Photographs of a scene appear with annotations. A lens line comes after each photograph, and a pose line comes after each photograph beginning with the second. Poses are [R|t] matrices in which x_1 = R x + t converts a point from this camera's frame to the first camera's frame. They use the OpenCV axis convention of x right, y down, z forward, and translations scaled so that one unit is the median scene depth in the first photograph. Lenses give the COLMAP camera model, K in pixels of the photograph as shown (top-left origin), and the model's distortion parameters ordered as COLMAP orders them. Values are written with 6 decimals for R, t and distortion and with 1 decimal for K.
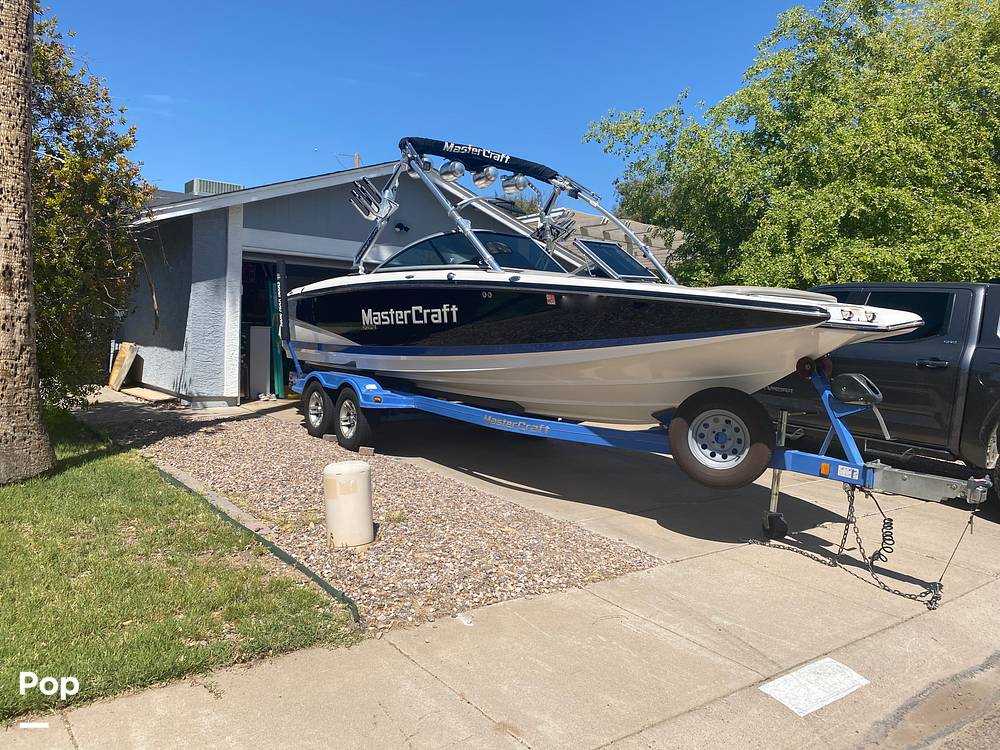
lens RADIAL K [[750.8, 0, 504.0], [0, 750.8, 380.7], [0, 0, 1]] dist [0.080956, -0.124317]
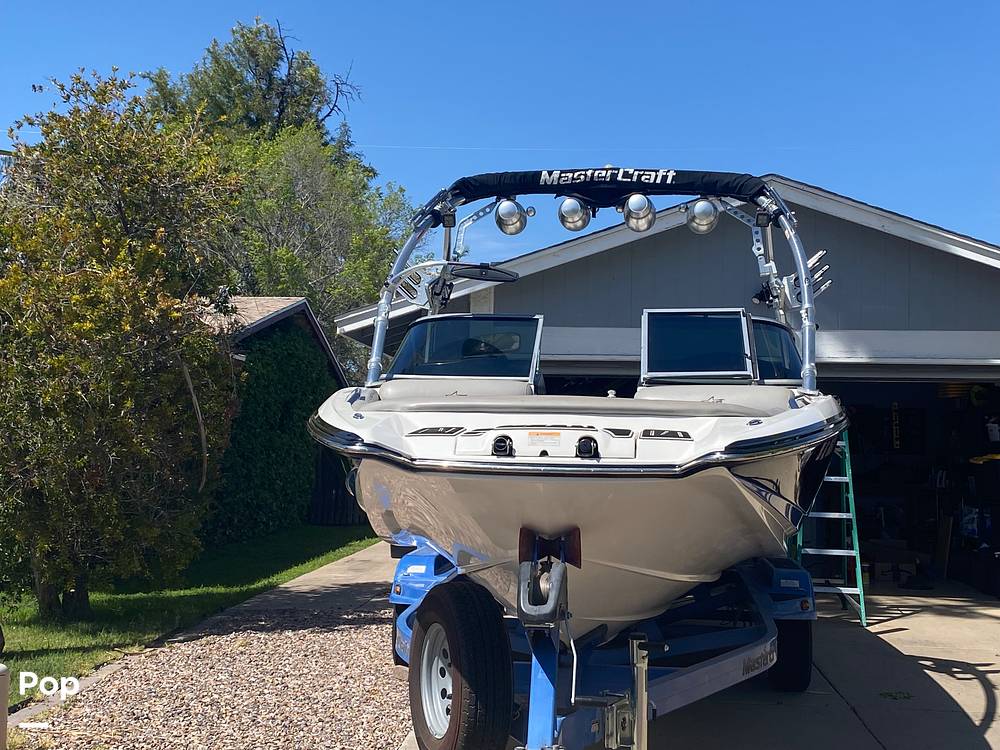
lens RADIAL K [[1362.0, 0, 502.4], [0, 1362.0, 375.3], [0, 0, 1]] dist [0.208375, -0.554899]
pose [[0.736254, -0.059675, -0.674069, 0.725294], [-0.036282, 0.991190, -0.127379, -0.010389], [0.675732, 0.118240, 0.727603, 0.217742]]
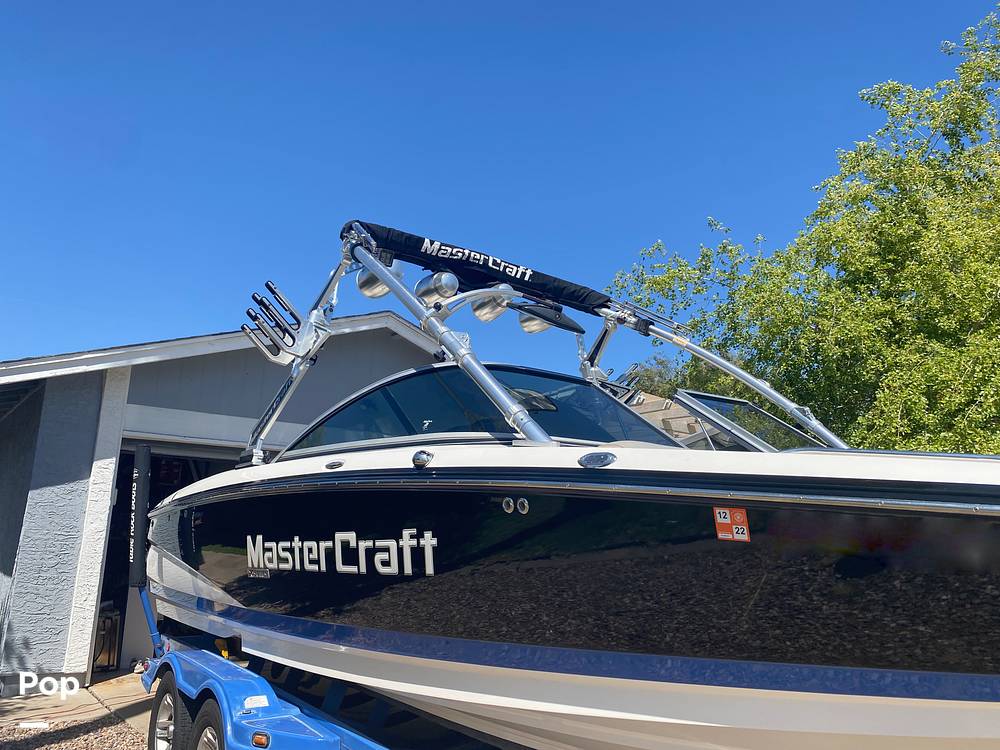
lens RADIAL K [[744.5, 0, 504.3], [0, 744.5, 370.4], [0, 0, 1]] dist [0.077263, -0.141114]
pose [[0.999897, -0.009093, 0.011060, -0.026959], [0.011788, 0.961256, -0.275406, -0.066229], [-0.008127, 0.275508, 0.961264, 0.540108]]
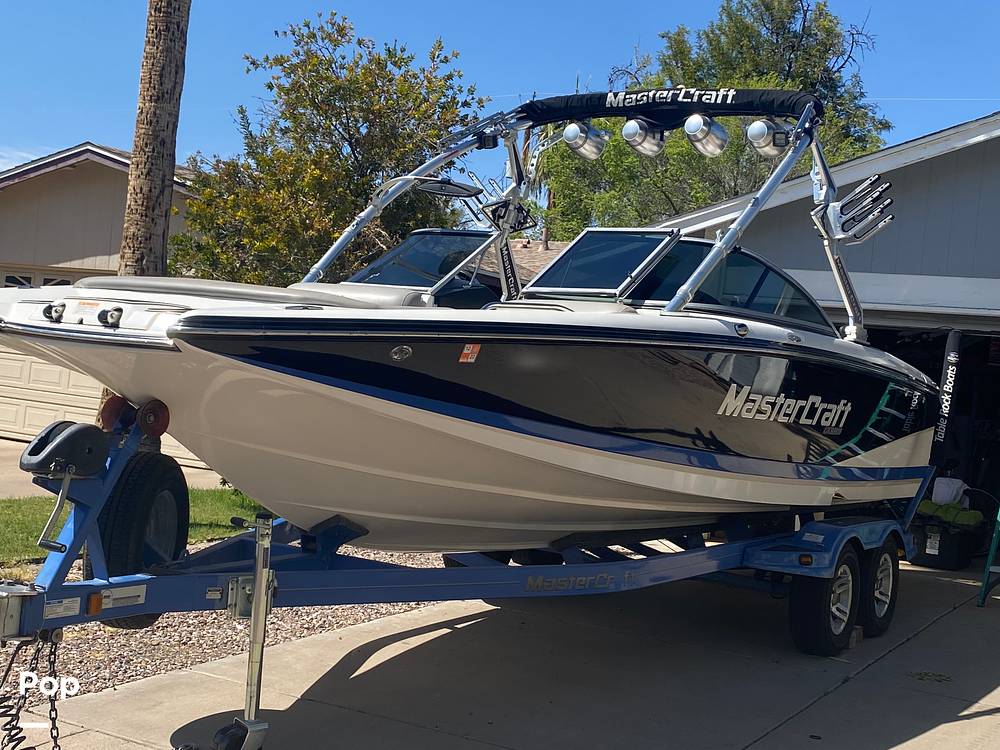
lens RADIAL K [[1365.3, 0, 497.5], [0, 1365.3, 374.2], [0, 0, 1]] dist [0.161693, -0.586106]
pose [[0.381498, -0.002477, -0.924366, 1.021523], [-0.144542, 0.987535, -0.062301, -0.016606], [0.912999, 0.157378, 0.376385, 0.620648]]
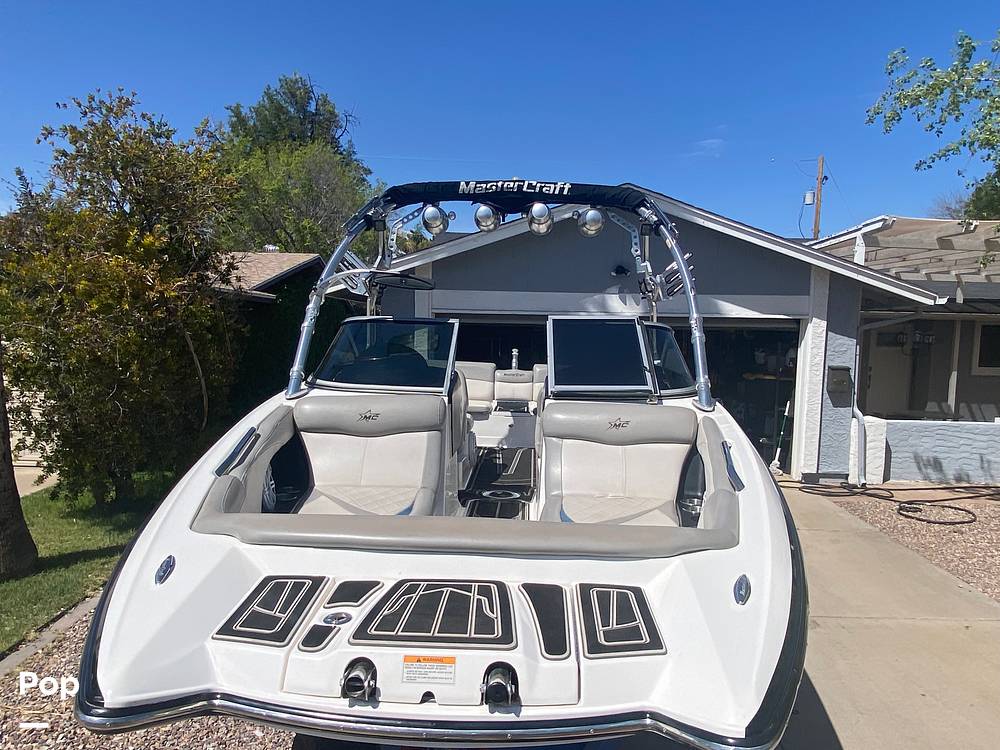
lens RADIAL K [[720.8, 0, 500.4], [0, 720.8, 390.7], [0, 0, 1]] dist [0.106121, -0.144612]
pose [[0.780490, 0.035501, -0.624160, 0.457044], [-0.033473, 0.999327, 0.014984, -0.141700], [0.624272, 0.009197, 0.781153, 0.540251]]
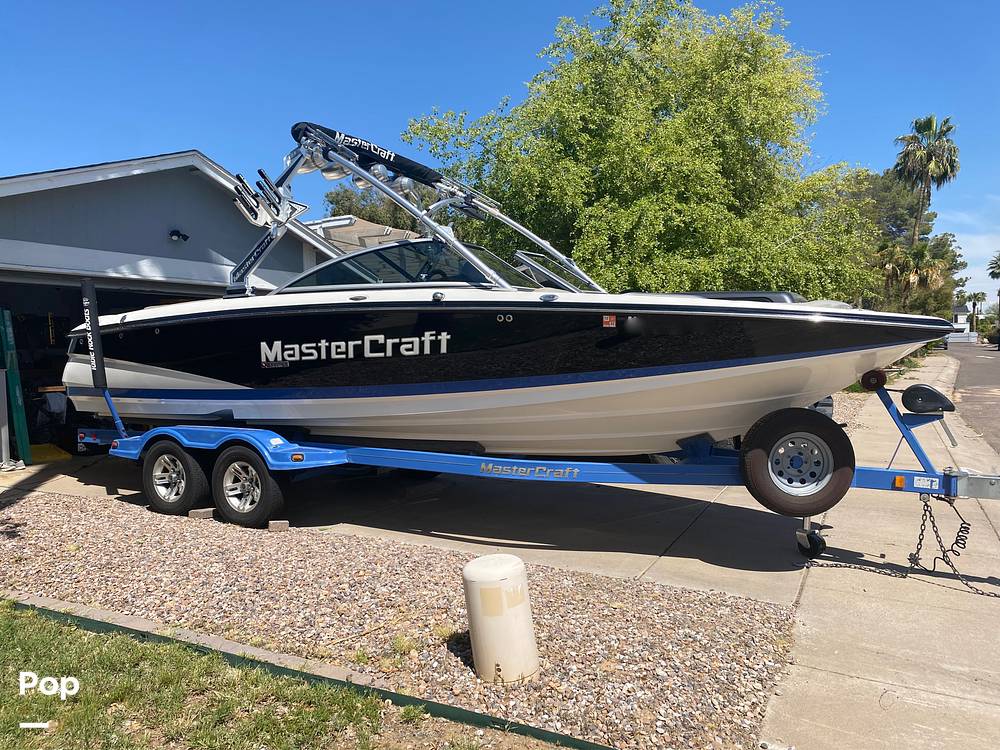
lens RADIAL K [[755.3, 0, 495.2], [0, 755.3, 382.8], [0, 0, 1]] dist [0.022444, -0.006847]
pose [[0.902126, -0.072802, 0.425287, -0.330420], [0.077995, 0.996940, 0.005216, -0.042168], [-0.424365, 0.028464, 0.905044, 0.224950]]
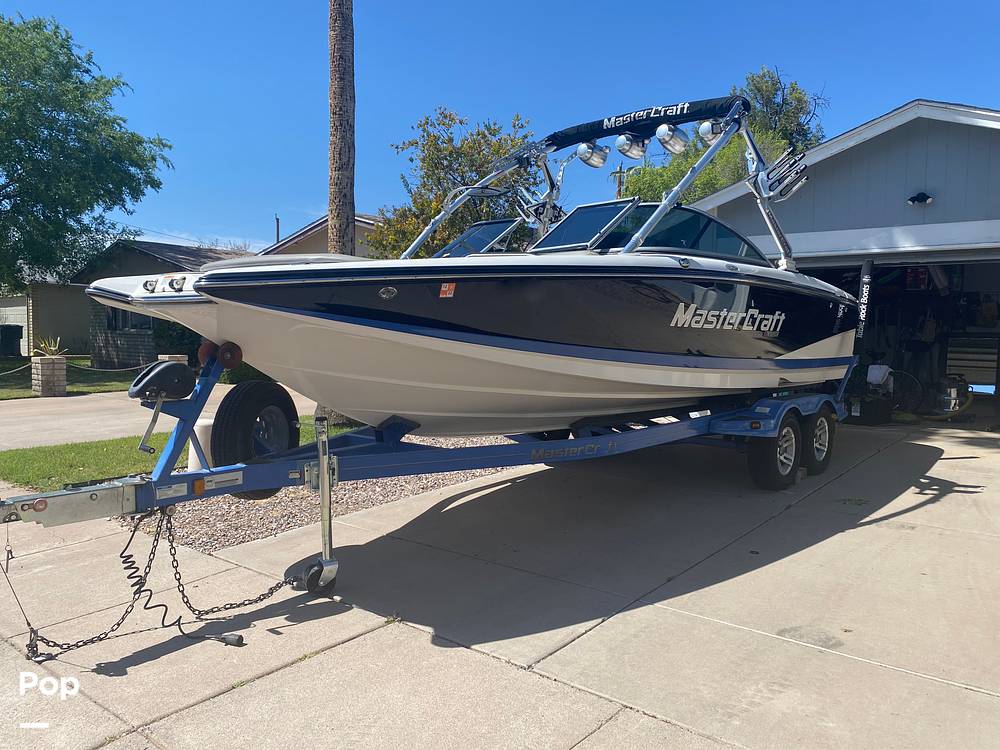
lens RADIAL K [[756.0, 0, 485.0], [0, 756.0, 384.2], [0, 0, 1]] dist [0.083886, -0.214988]
pose [[0.208900, 0.034590, -0.977325, 0.883395], [-0.071753, 0.997223, 0.019957, -0.016293], [0.975301, 0.065956, 0.210801, 0.793888]]
